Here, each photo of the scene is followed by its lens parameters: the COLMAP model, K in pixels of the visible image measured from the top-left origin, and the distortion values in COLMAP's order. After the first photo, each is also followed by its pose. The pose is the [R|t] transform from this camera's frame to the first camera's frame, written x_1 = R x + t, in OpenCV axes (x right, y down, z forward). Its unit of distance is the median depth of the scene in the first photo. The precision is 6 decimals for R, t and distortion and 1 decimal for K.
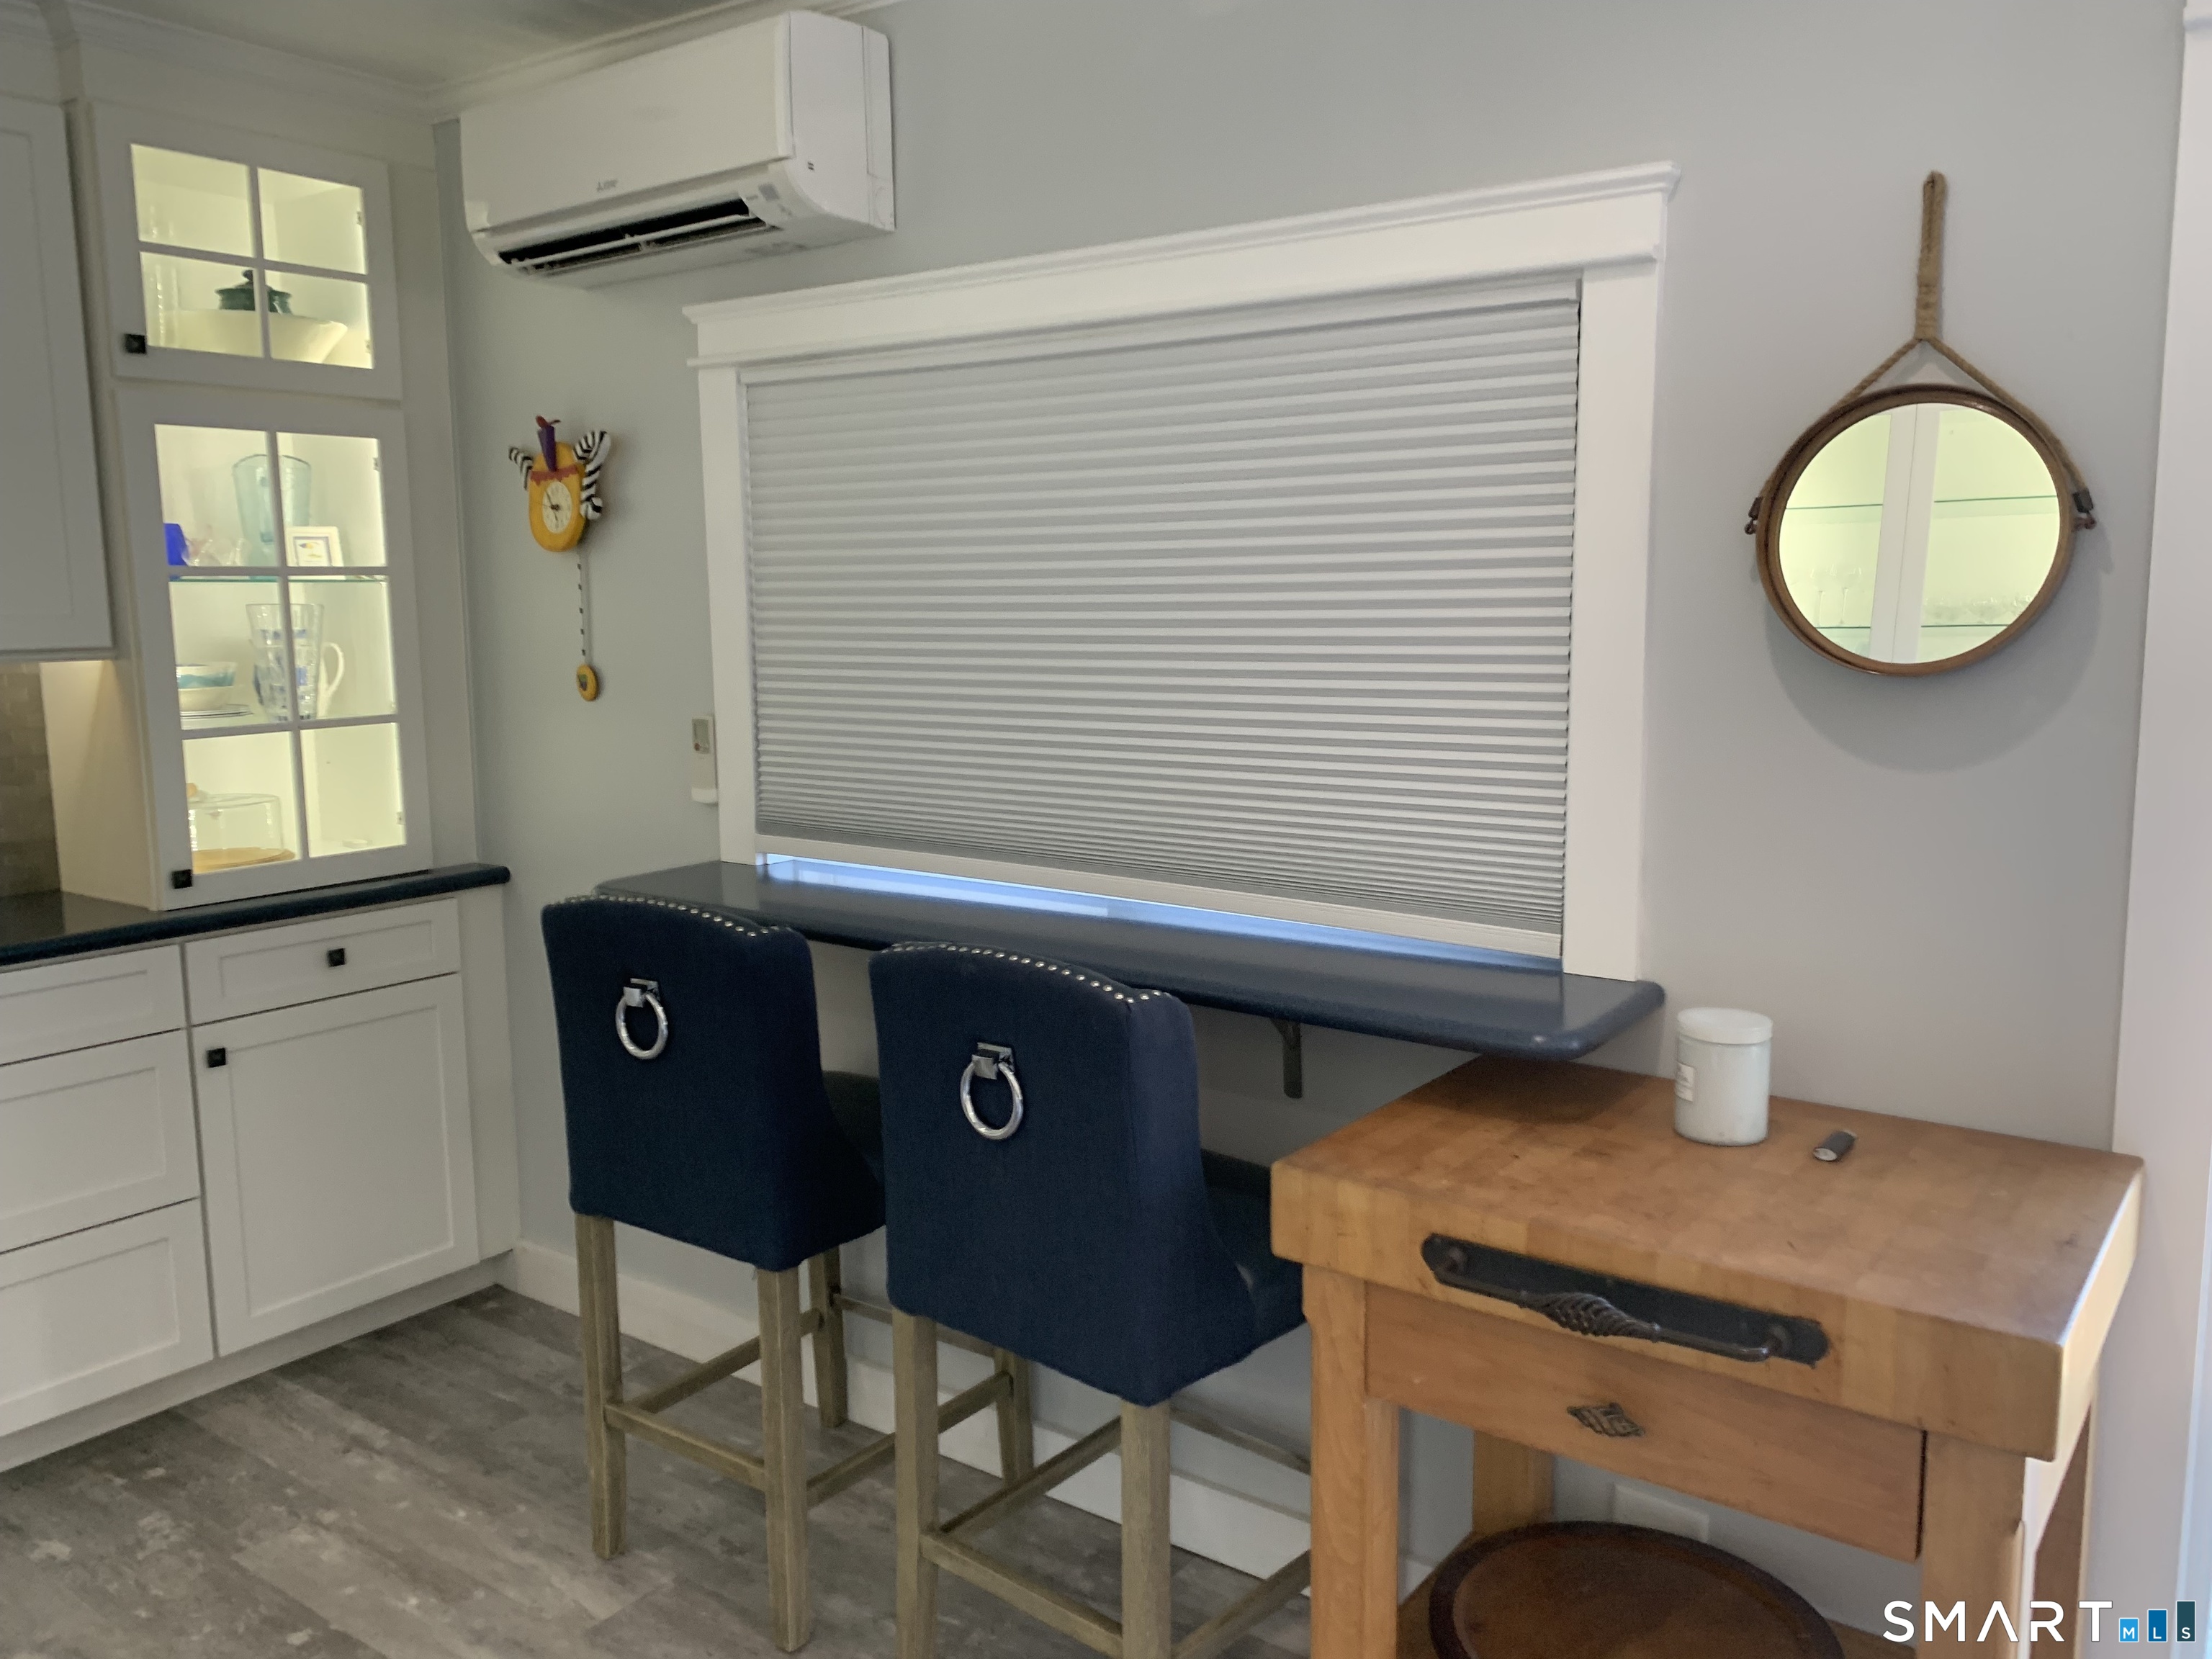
lens RADIAL K [[1662.5, 0, 1104.7], [0, 1662.5, 809.8], [0, 0, 1]] dist [0.049787, -0.086488]
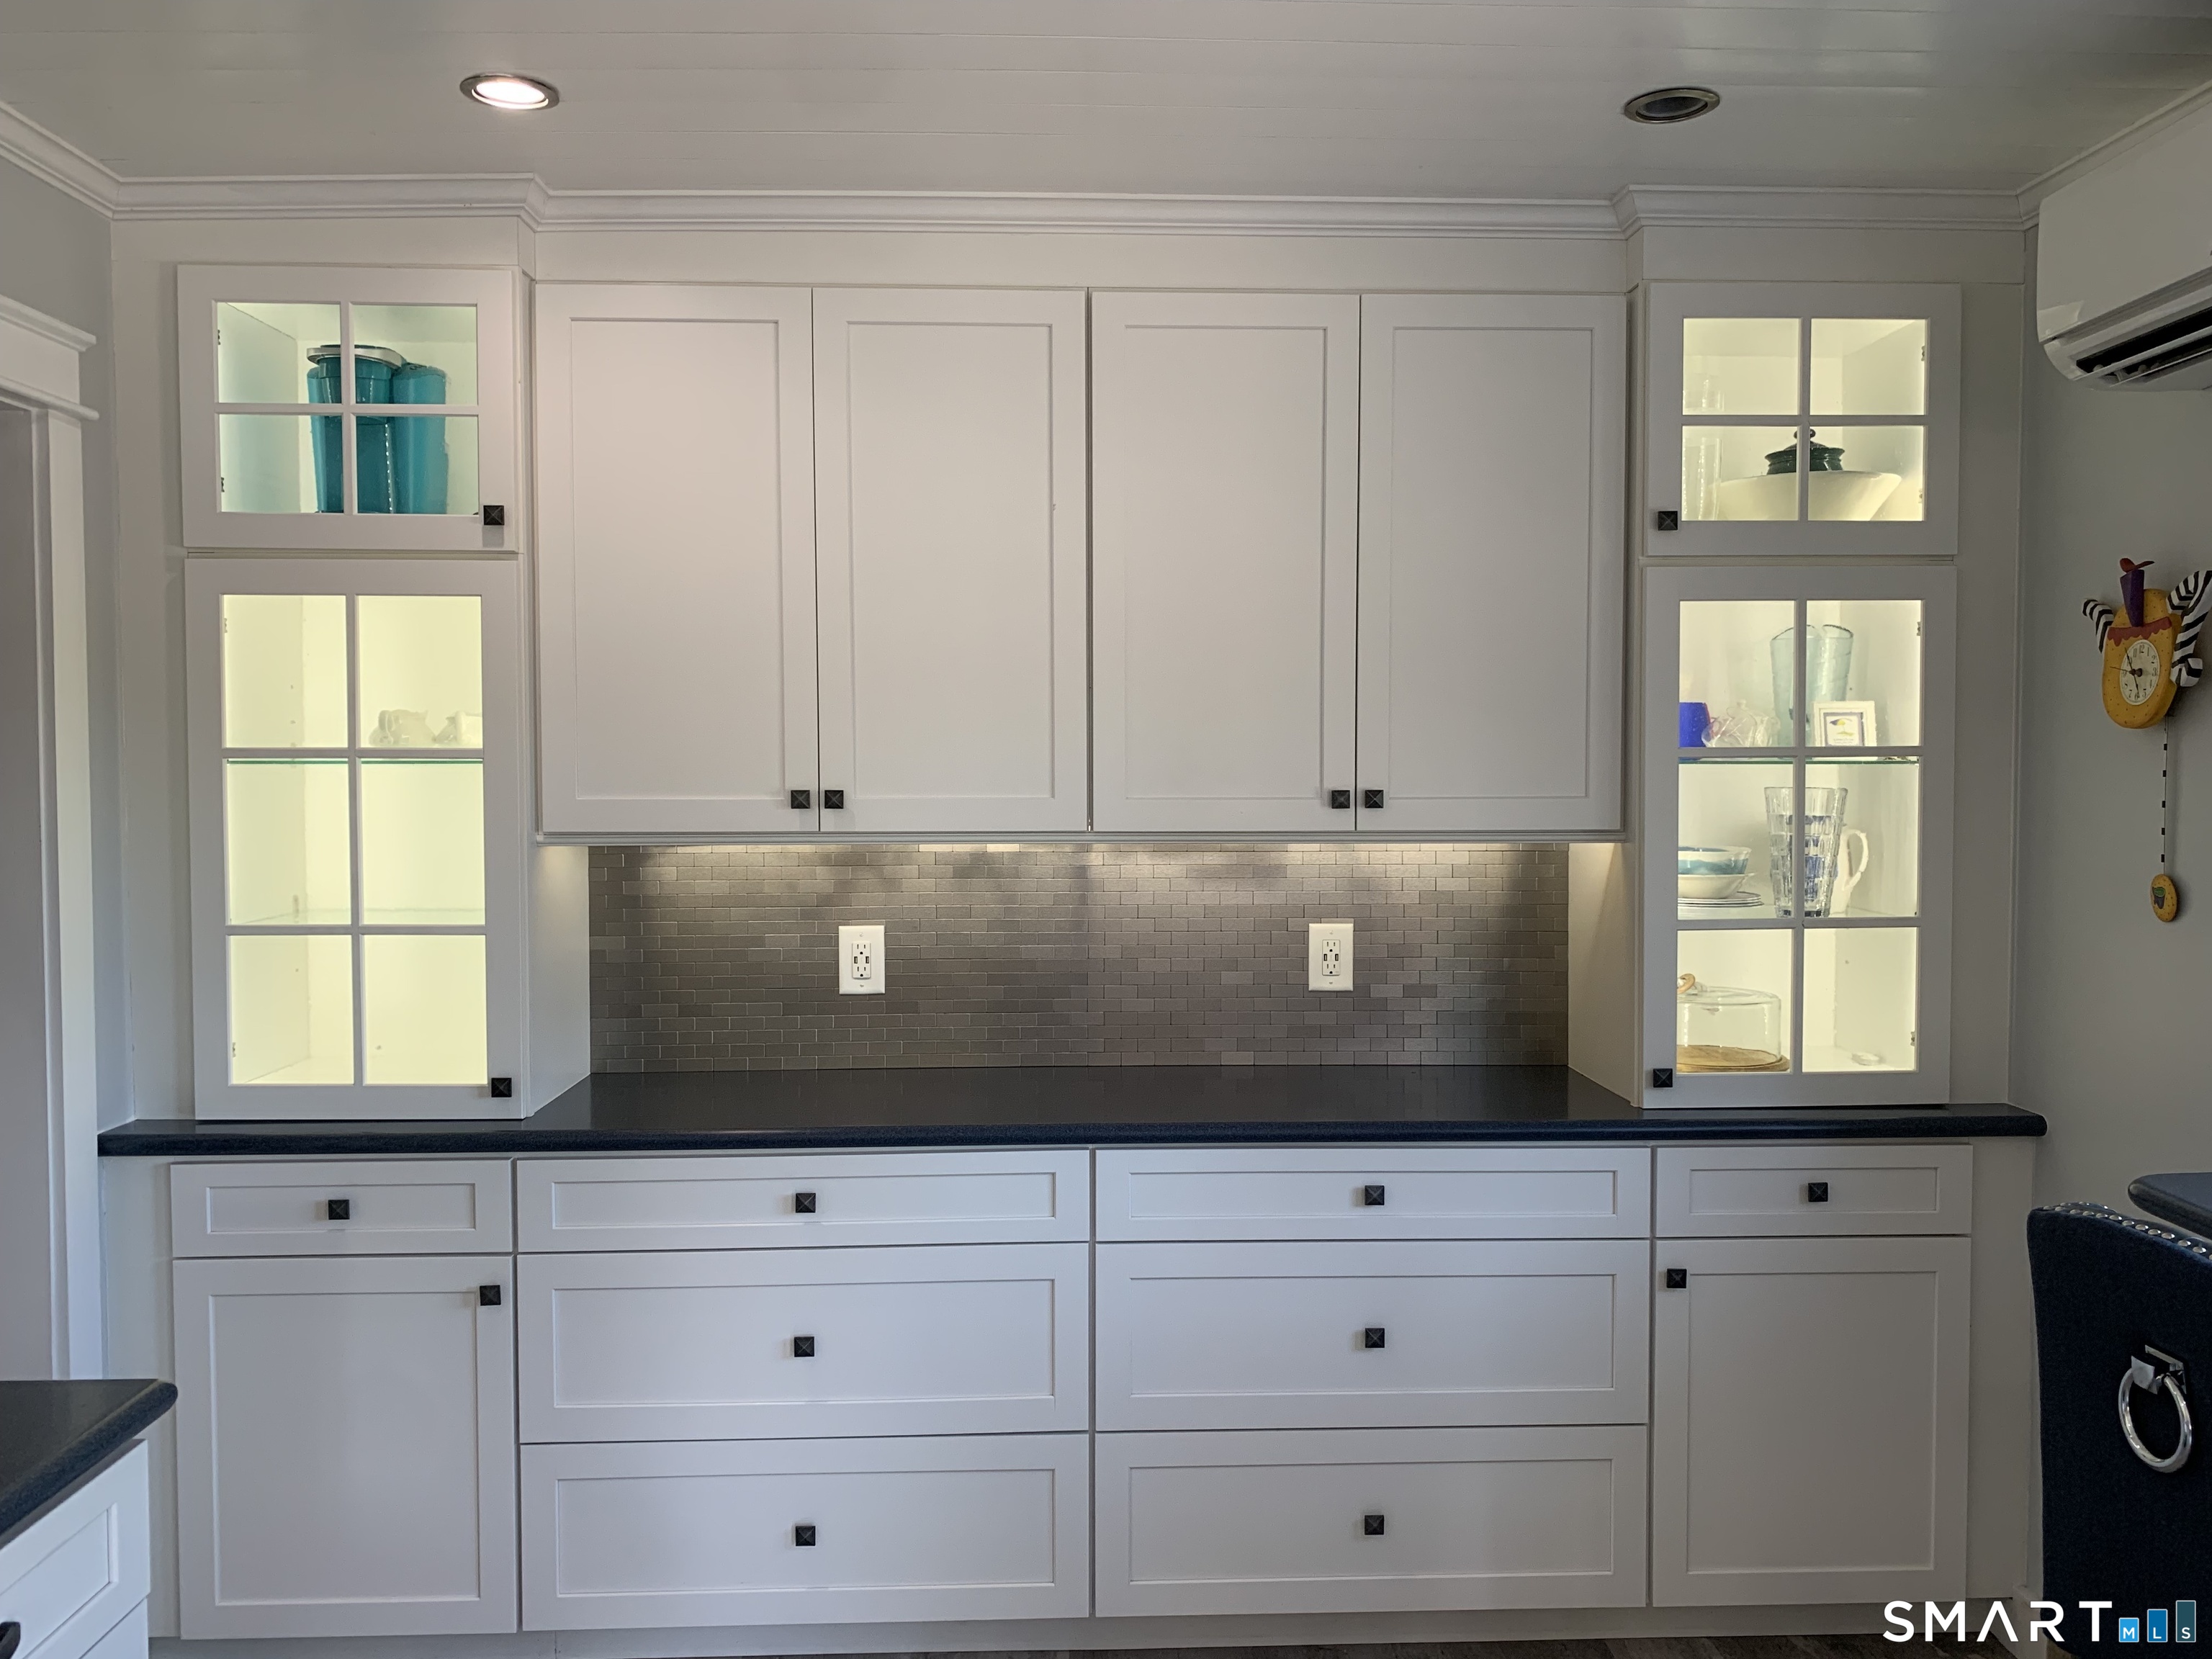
lens RADIAL K [[1662.5, 0, 1121.1], [0, 1662.5, 822.6], [0, 0, 1]] dist [0.049787, -0.086488]
pose [[0.620974, 0.037990, -0.782910, -0.009790], [-0.108466, 0.993380, -0.037829, -0.030684], [0.776290, 0.108410, 0.620984, 0.157495]]
